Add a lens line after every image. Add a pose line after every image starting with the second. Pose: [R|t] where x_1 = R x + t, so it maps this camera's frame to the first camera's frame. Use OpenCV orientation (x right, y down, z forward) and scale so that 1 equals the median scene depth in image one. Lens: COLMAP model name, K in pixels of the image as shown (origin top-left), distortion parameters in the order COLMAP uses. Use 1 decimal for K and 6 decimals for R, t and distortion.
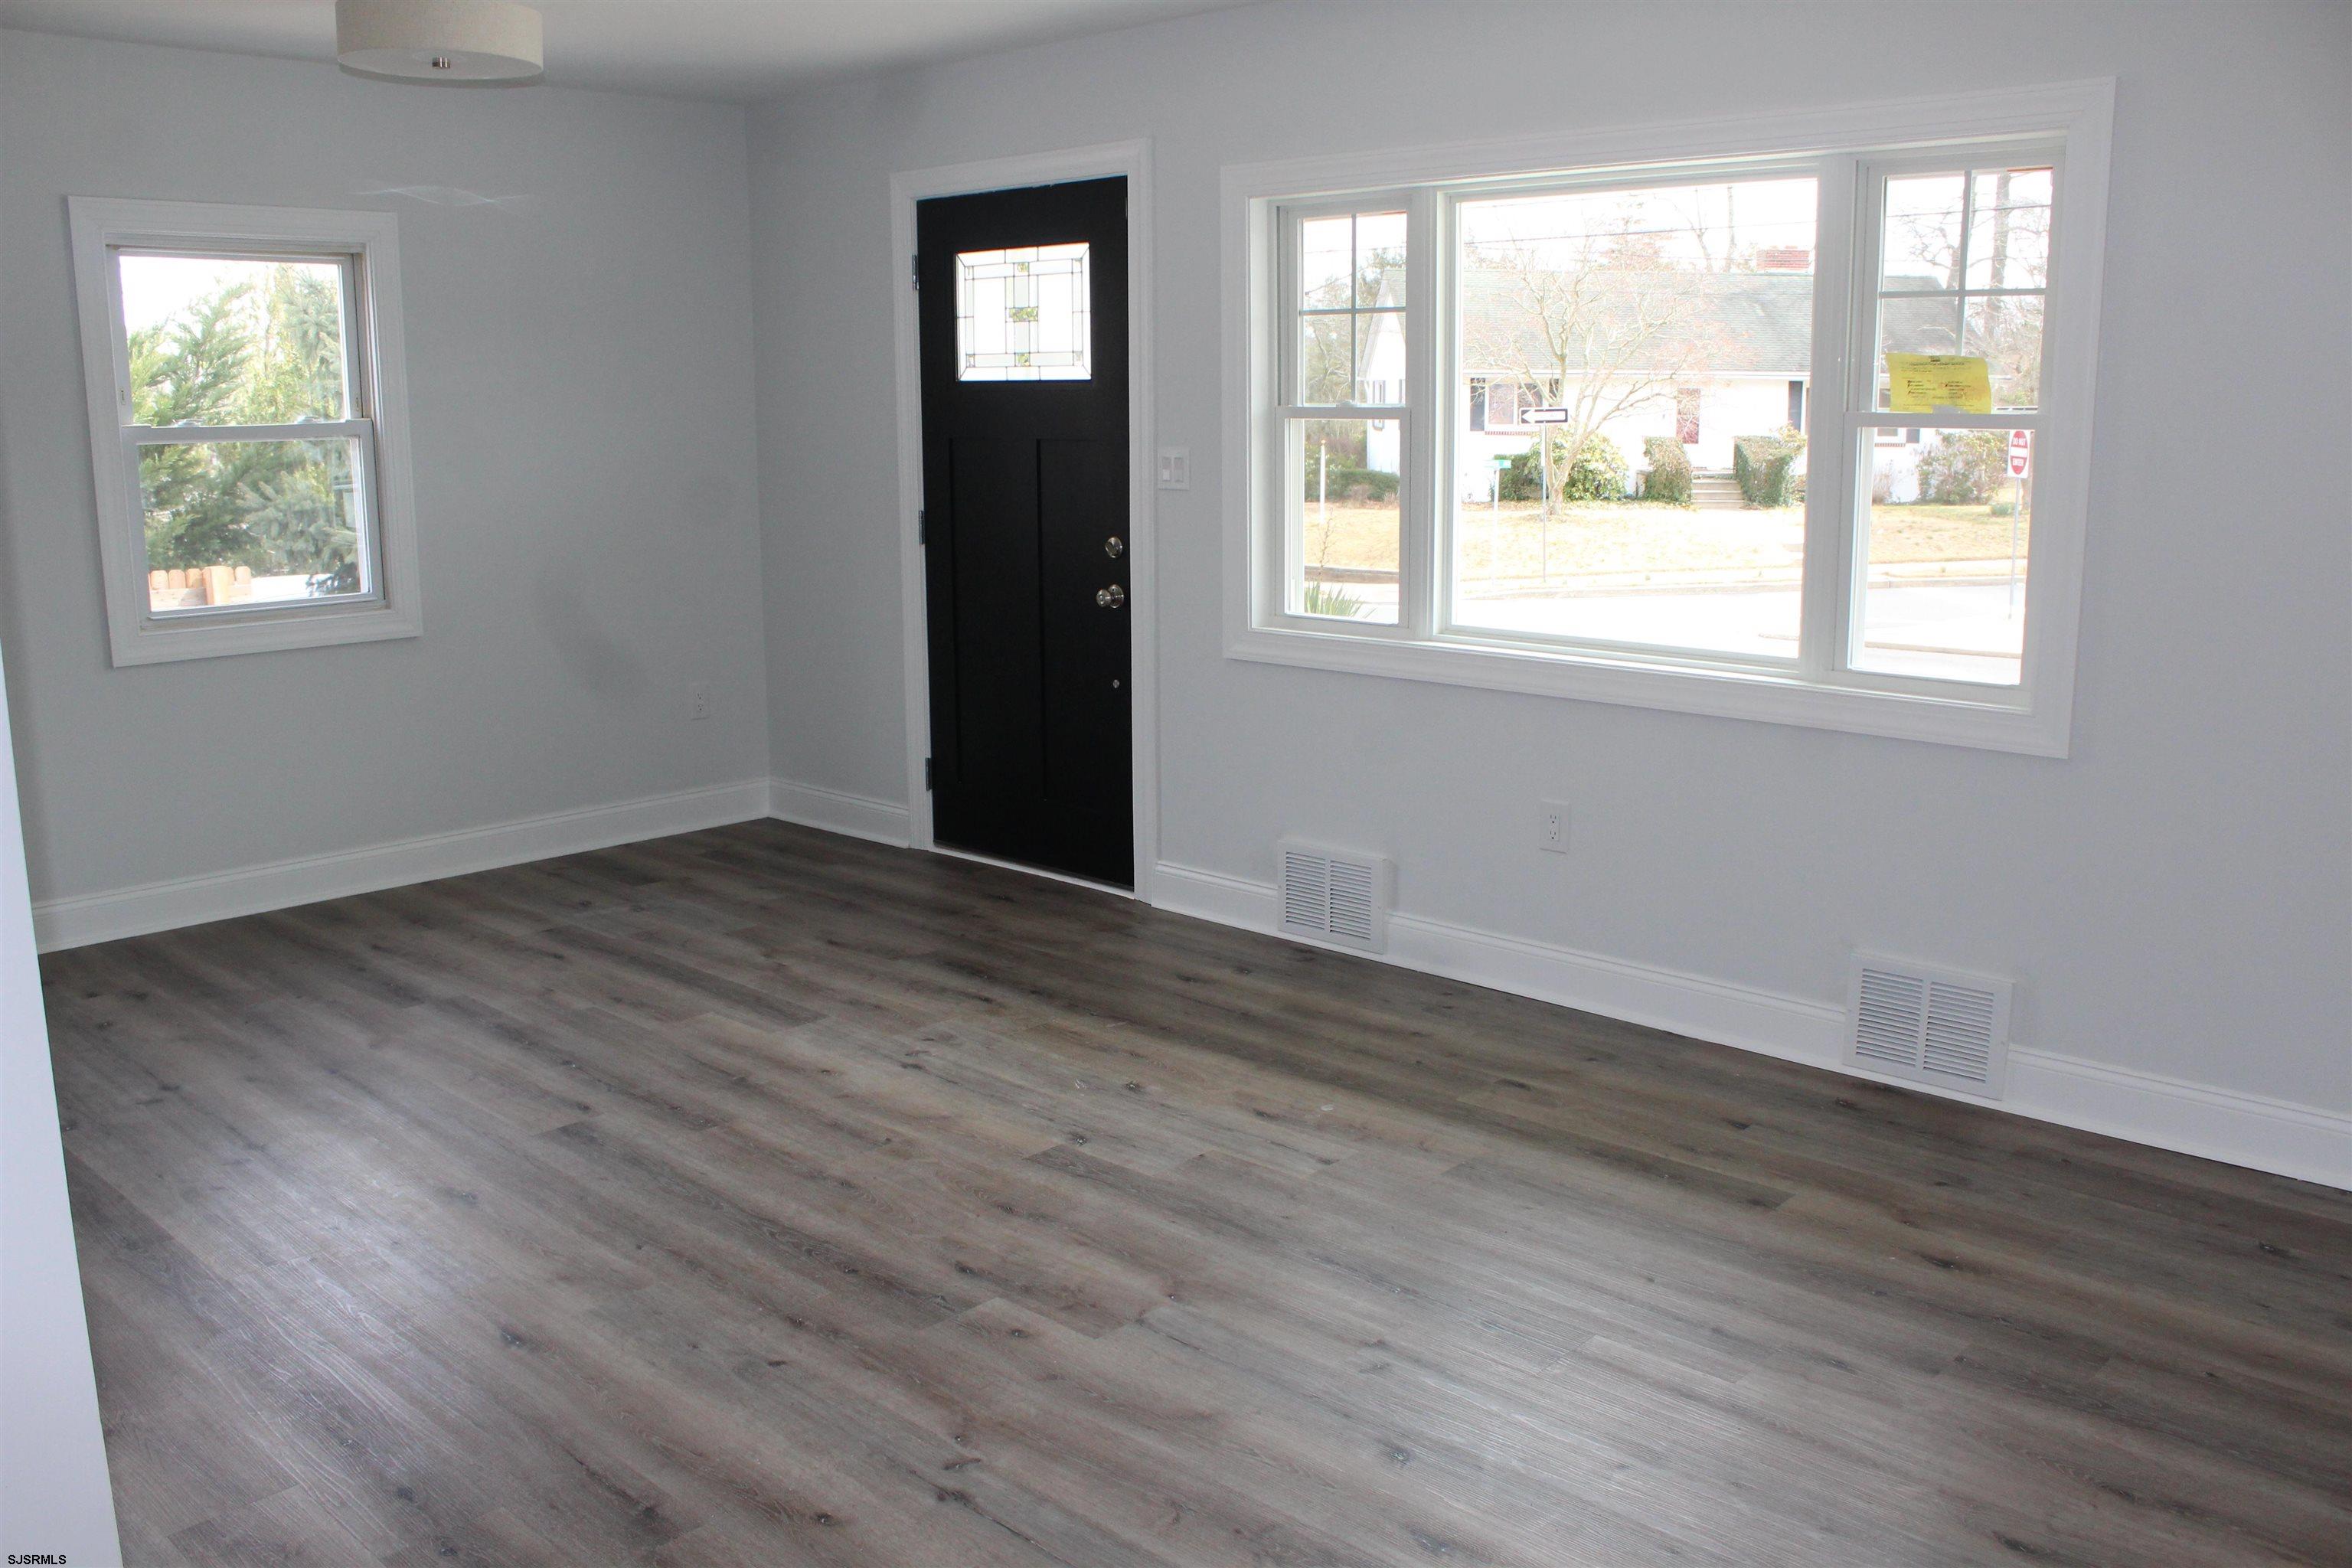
lens RADIAL K [[1973.4, 0, 1176.0], [0, 1973.4, 784.0], [0, 0, 1]] dist [-0.176663, 0.166121]
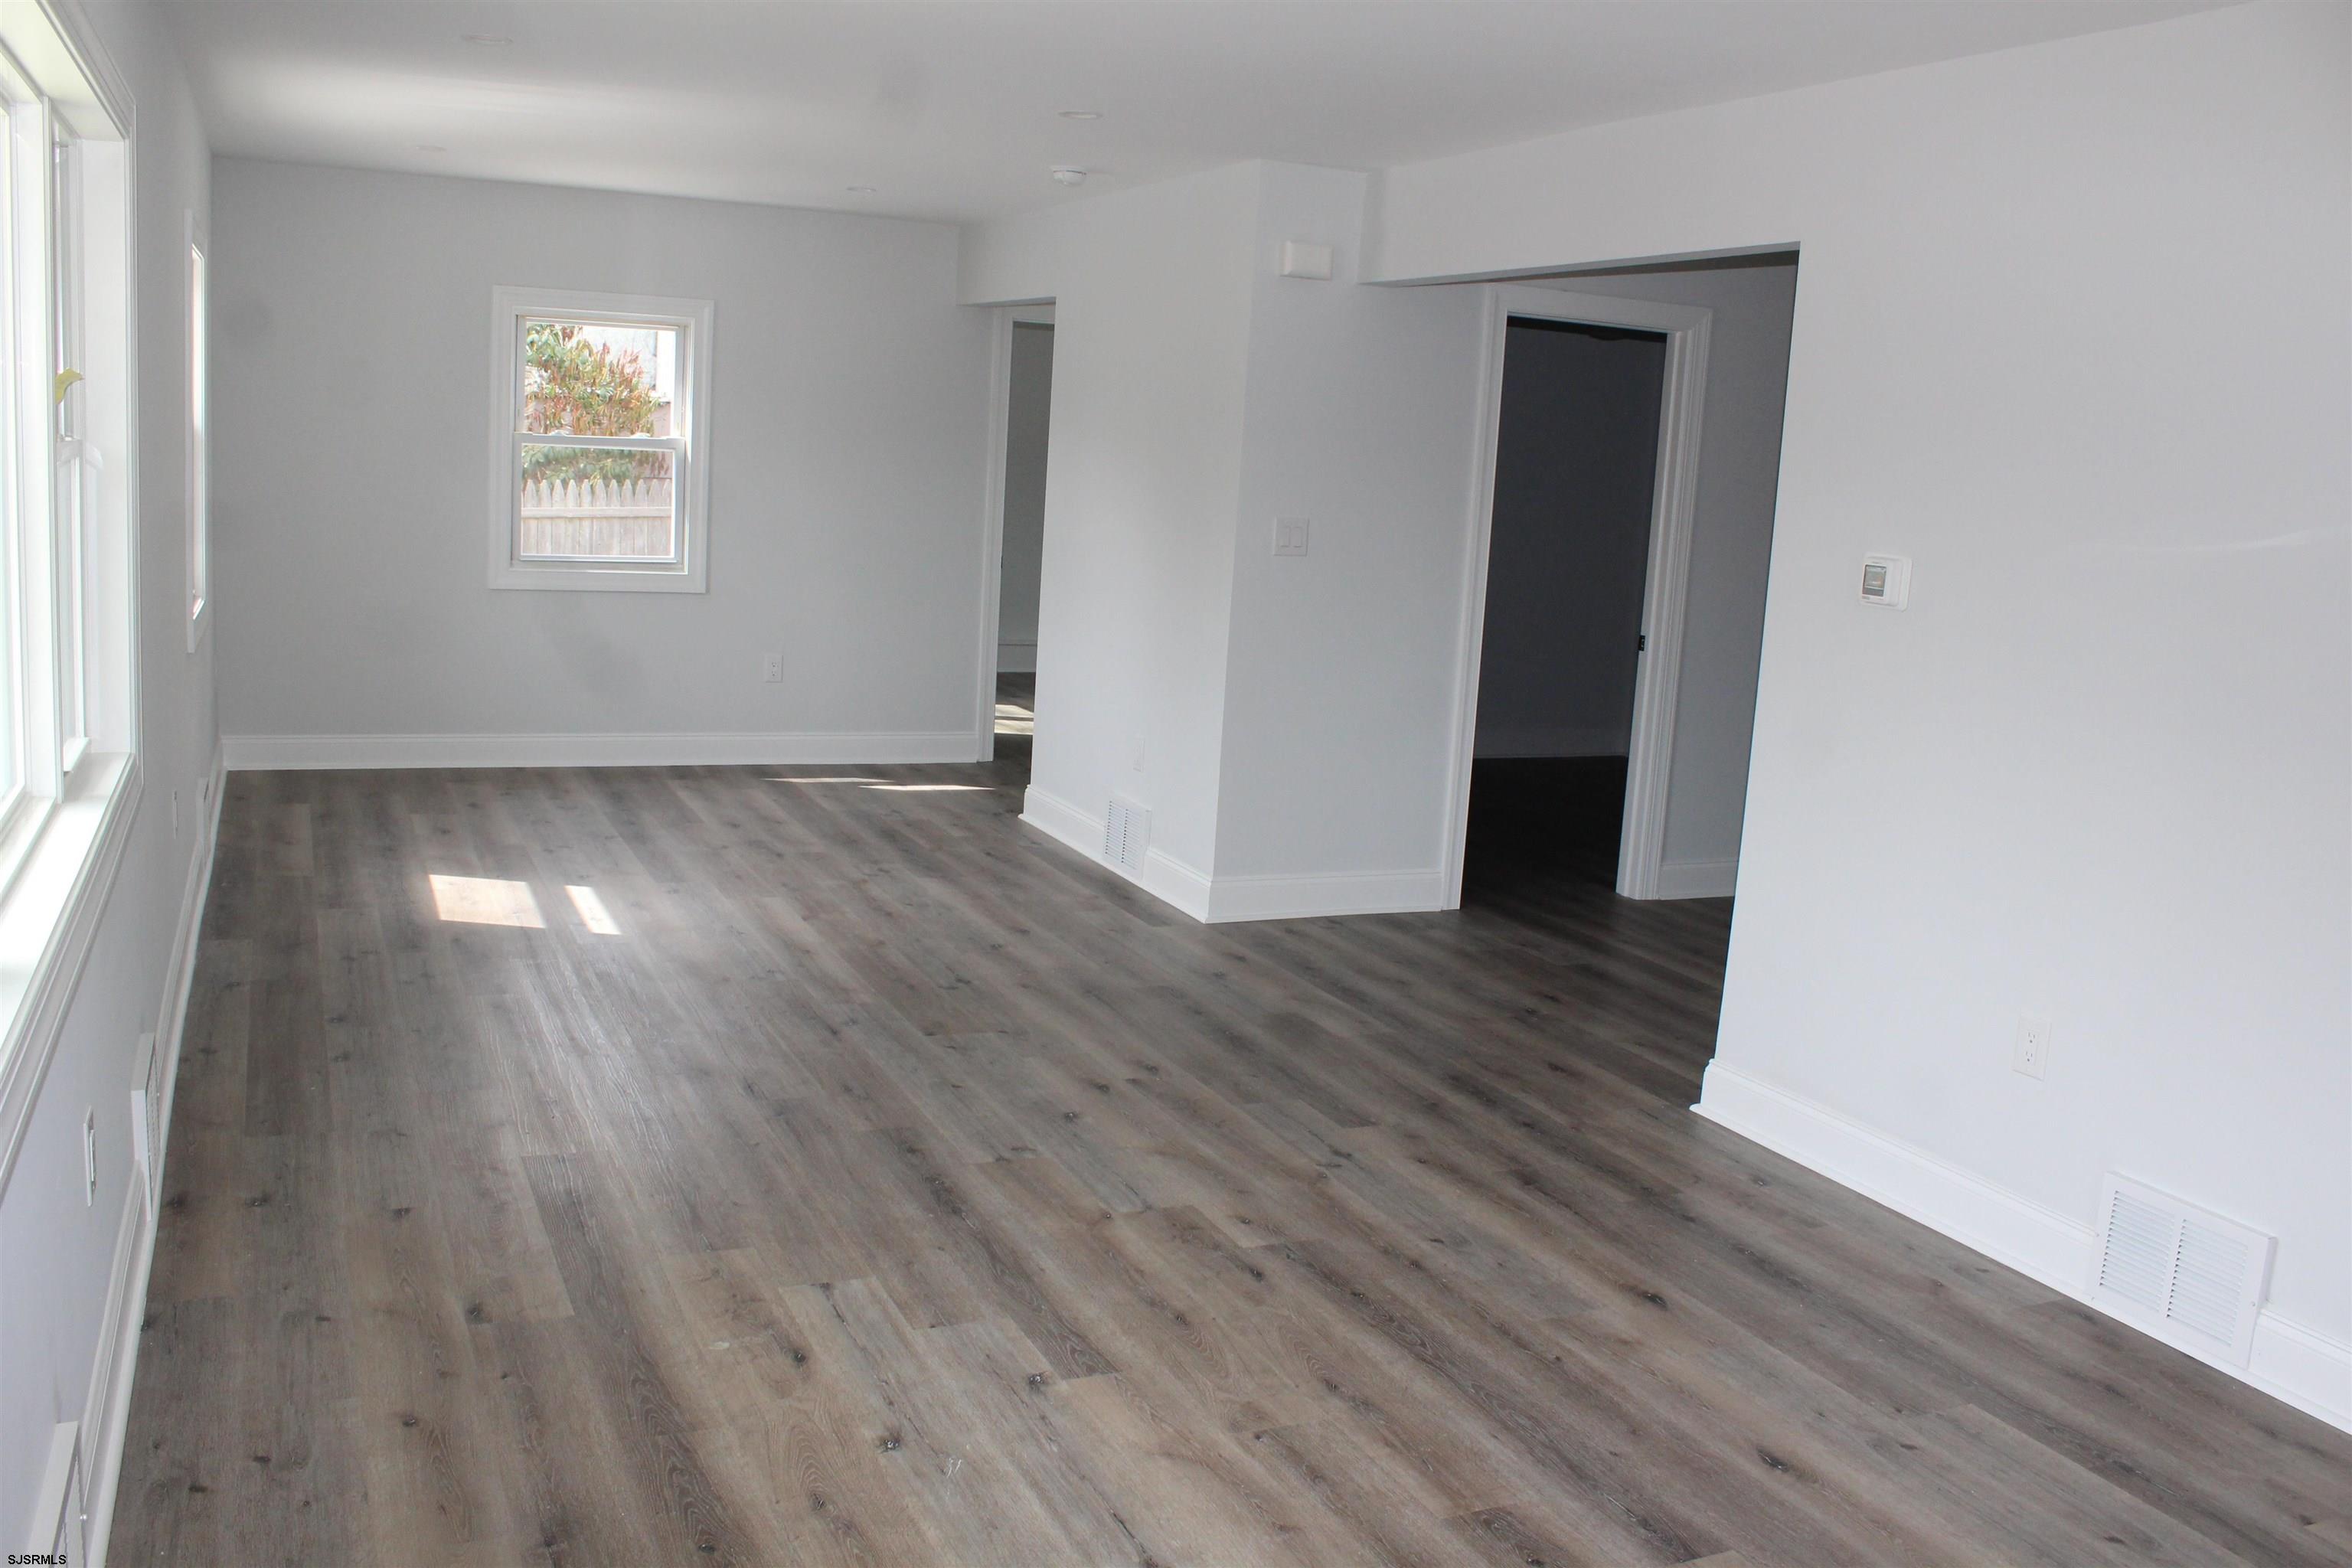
lens RADIAL K [[1973.4, 0, 1176.0], [0, 1973.4, 784.0], [0, 0, 1]] dist [-0.176663, 0.166121]
pose [[-0.926120, -0.109522, 0.360980, -0.425530], [0.020389, 0.940994, 0.337809, -0.375356], [-0.376678, 0.320212, -0.869240, 1.855654]]
